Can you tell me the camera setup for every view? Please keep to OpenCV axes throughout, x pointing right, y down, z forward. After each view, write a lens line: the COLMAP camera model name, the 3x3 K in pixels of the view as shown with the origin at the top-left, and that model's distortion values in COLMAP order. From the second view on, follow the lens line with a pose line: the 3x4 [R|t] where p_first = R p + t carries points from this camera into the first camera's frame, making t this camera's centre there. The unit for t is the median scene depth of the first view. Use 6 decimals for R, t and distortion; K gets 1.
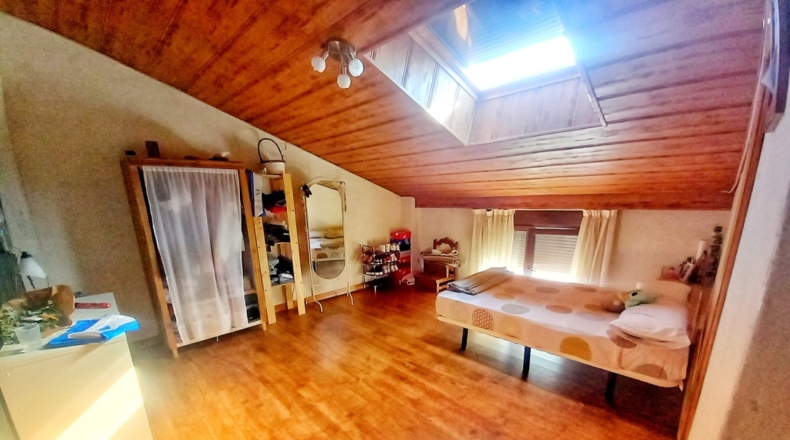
lens RADIAL K [[317.1, 0, 393.5], [0, 317.1, 284.4], [0, 0, 1]] dist [0.000826, -0.000314]
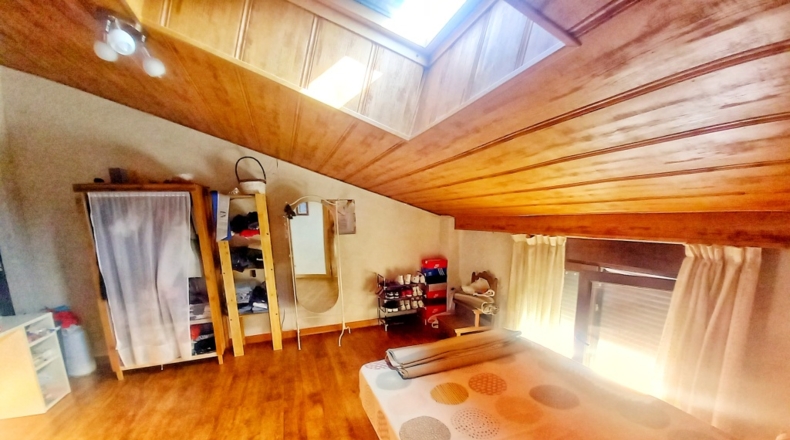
lens RADIAL K [[317.1, 0, 393.5], [0, 317.1, 284.4], [0, 0, 1]] dist [0.000826, -0.000314]
pose [[0.903628, 0.084475, -0.419906, 0.355737], [-0.102815, 0.994475, -0.021190, -0.100124], [0.415796, 0.062320, 0.907320, 0.317229]]
